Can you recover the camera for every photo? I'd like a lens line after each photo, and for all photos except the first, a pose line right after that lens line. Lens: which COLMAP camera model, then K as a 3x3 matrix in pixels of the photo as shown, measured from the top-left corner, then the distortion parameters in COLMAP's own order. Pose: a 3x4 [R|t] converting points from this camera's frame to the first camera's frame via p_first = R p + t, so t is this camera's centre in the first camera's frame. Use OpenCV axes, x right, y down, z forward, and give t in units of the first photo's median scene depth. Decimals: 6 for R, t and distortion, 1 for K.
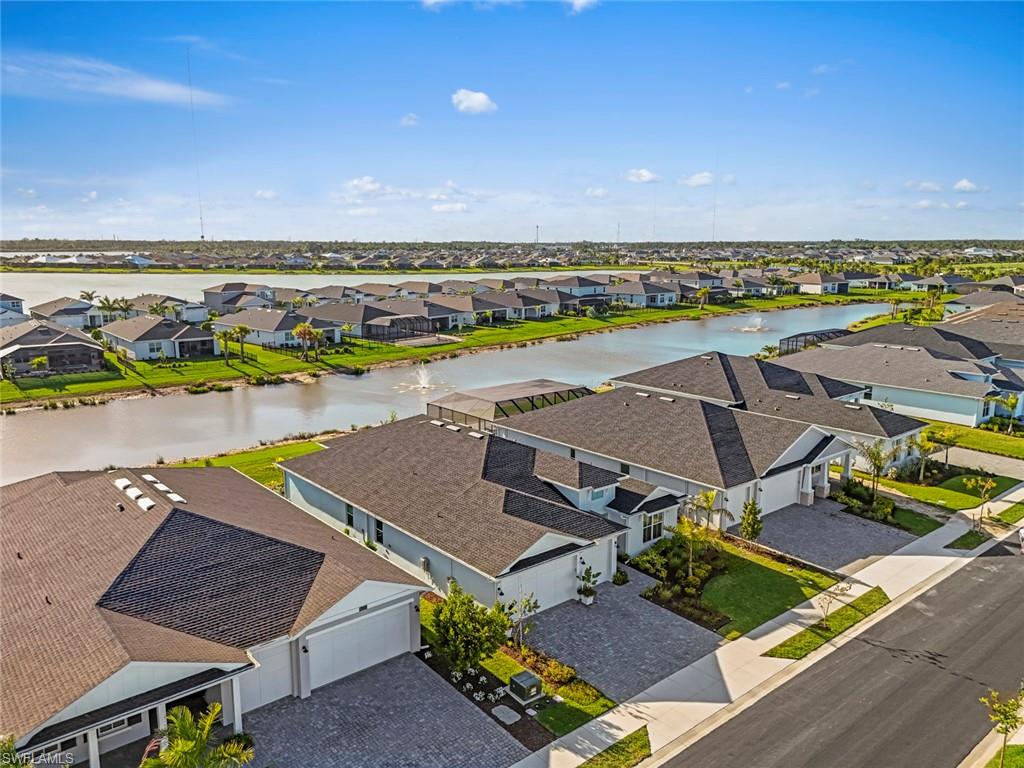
lens RADIAL K [[755.8, 0, 512.0], [0, 755.8, 384.0], [0, 0, 1]] dist [0.064066, -0.061417]
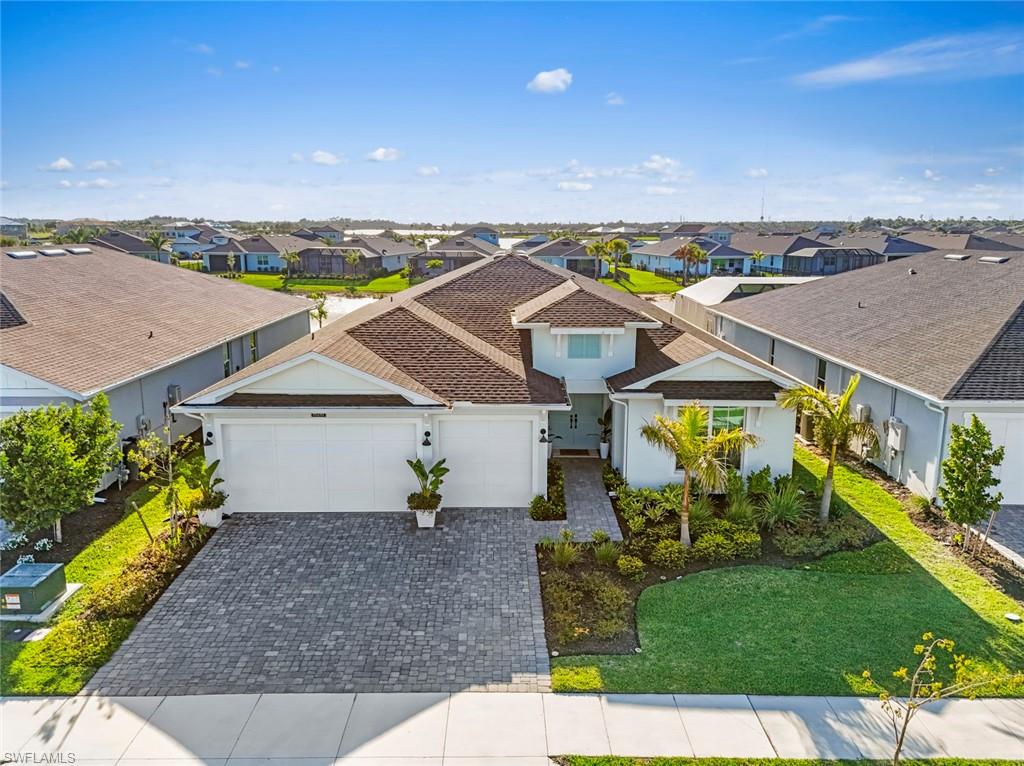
lens RADIAL K [[759.3, 0, 512.0], [0, 759.3, 383.0], [0, 0, 1]] dist [0.070402, -0.053674]
pose [[0.769041, 0.130137, -0.625812, 0.395660], [-0.117985, 0.991133, 0.061117, 0.144385], [0.628217, 0.026835, 0.777576, 0.584670]]
